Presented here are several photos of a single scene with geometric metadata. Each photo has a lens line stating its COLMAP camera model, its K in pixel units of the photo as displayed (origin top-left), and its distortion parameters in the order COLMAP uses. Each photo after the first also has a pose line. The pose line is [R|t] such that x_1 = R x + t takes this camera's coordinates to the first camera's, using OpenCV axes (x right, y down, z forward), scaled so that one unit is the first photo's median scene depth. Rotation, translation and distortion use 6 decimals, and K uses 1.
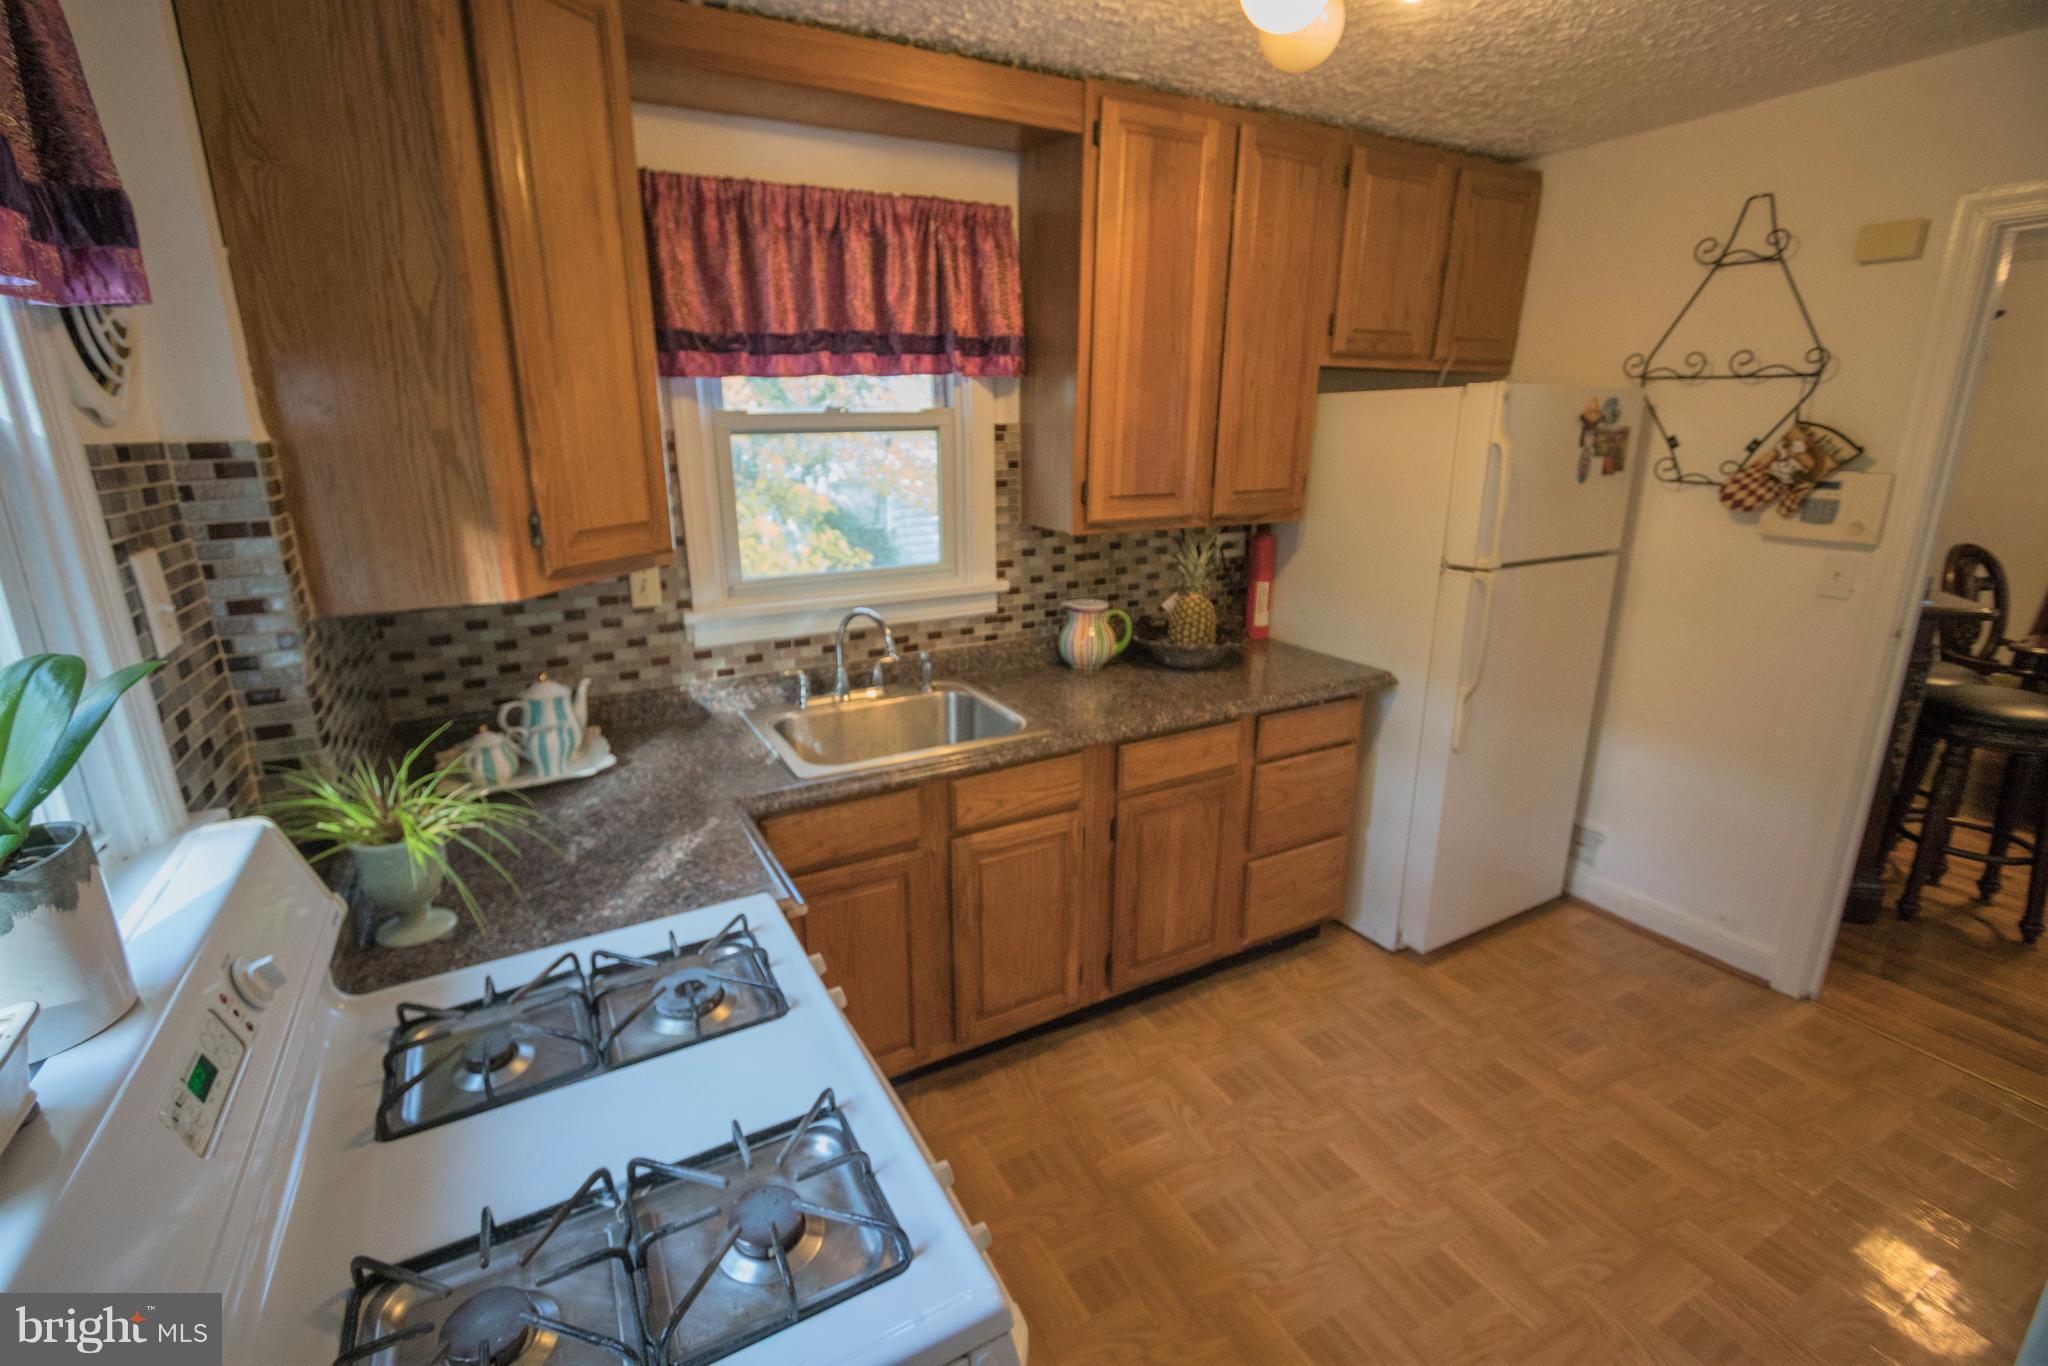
lens RADIAL K [[921.9, 0, 1011.0], [0, 921.9, 680.9], [0, 0, 1]] dist [-0.026890, 0.007762]
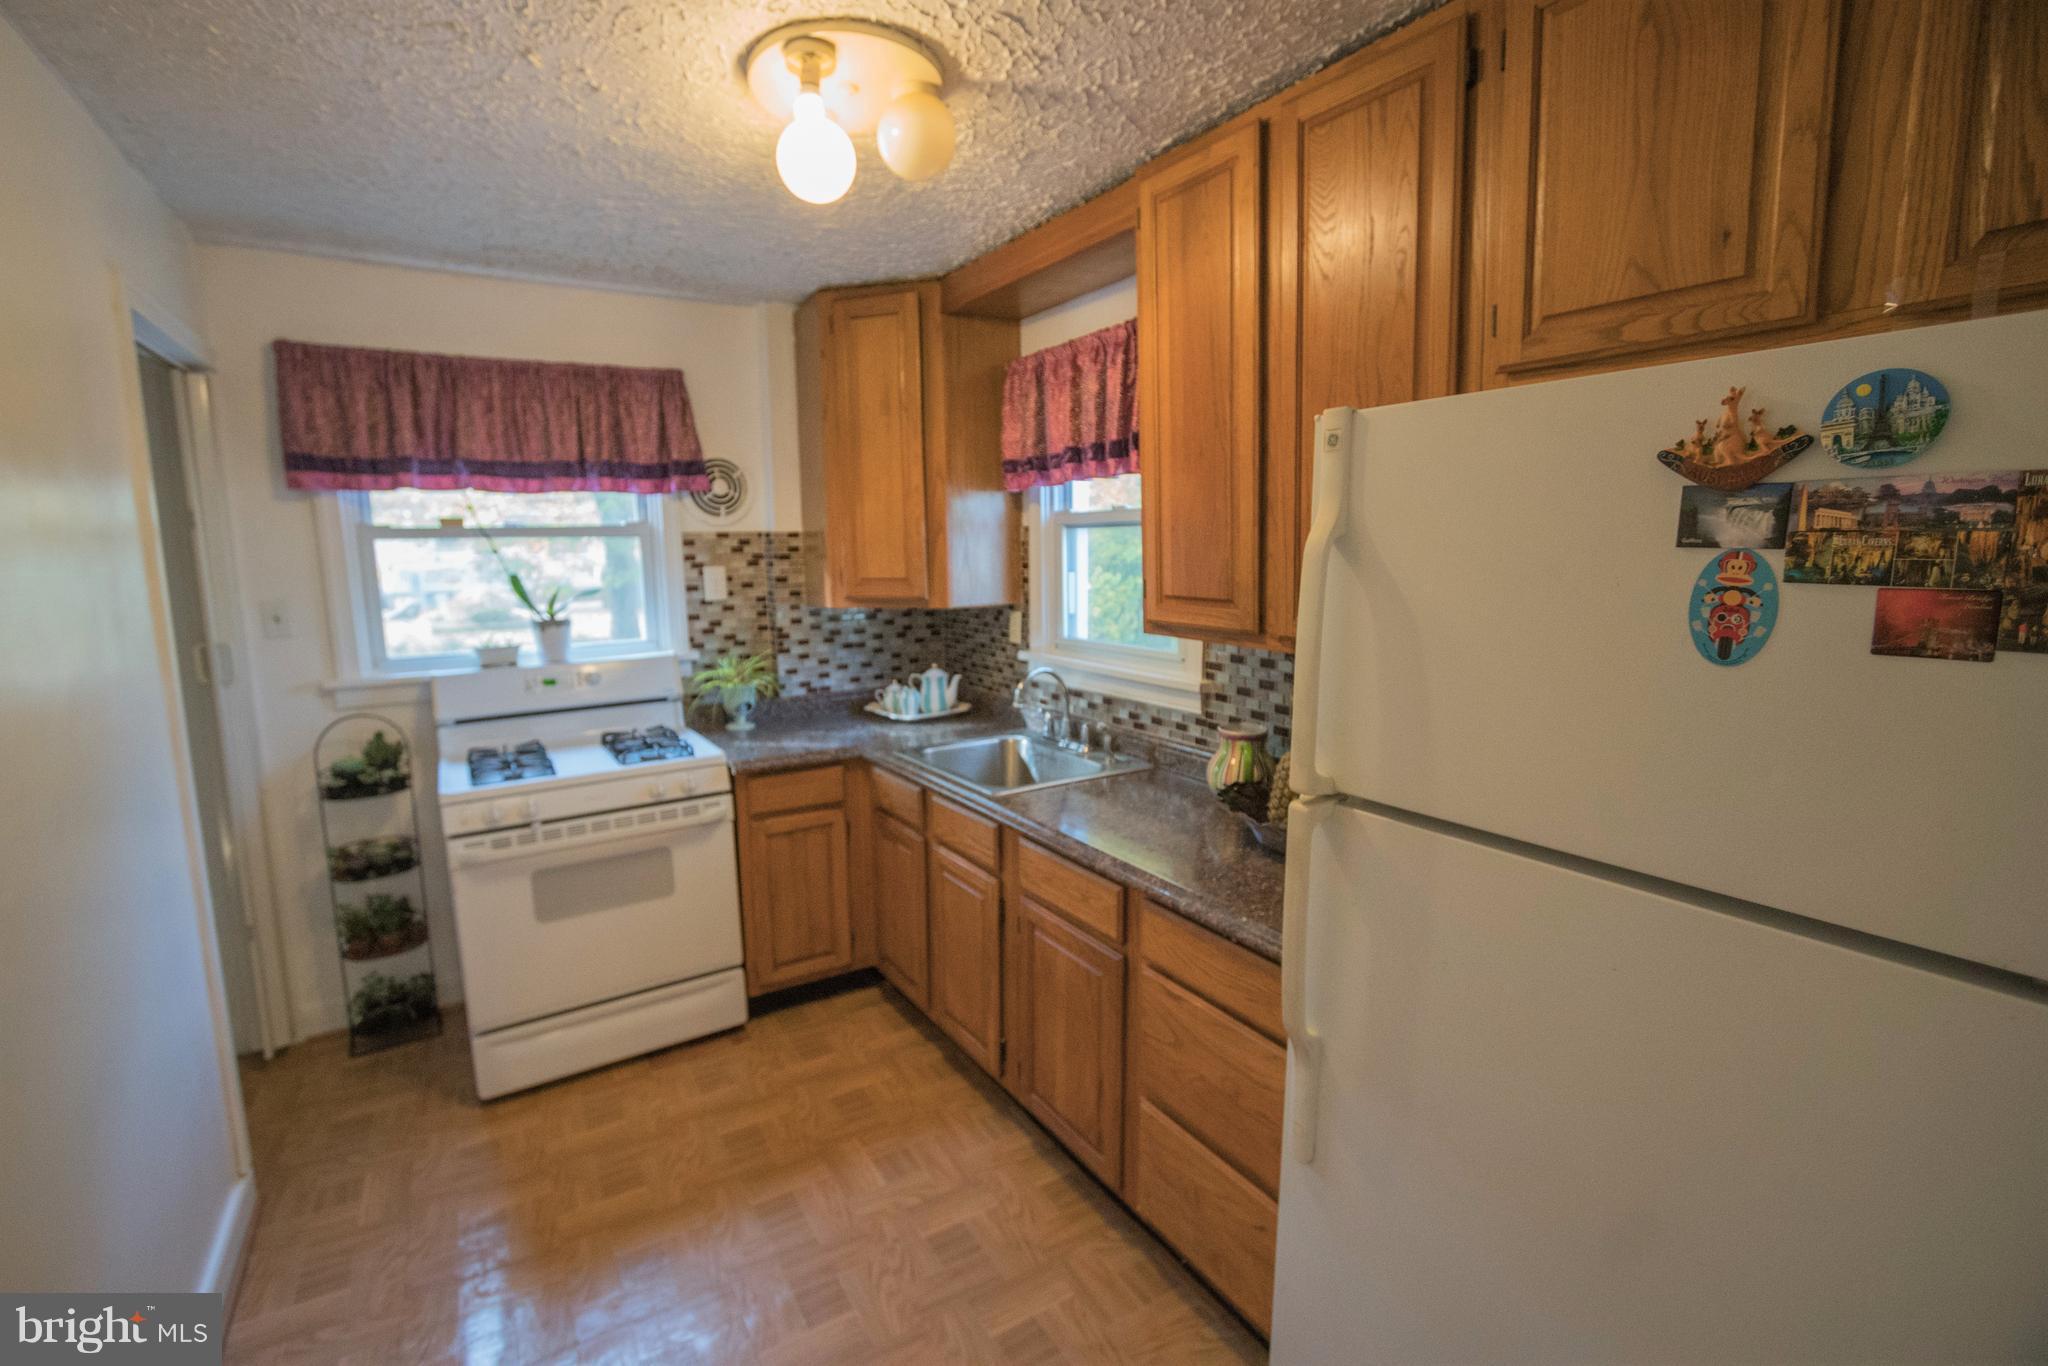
lens RADIAL K [[921.9, 0, 1011.0], [0, 921.9, 680.9], [0, 0, 1]] dist [-0.026890, 0.007762]
pose [[0.050331, 0.155719, -0.986518, 0.944936], [-0.260889, 0.955524, 0.137516, -0.197070], [0.964056, 0.250450, 0.088718, 0.766027]]
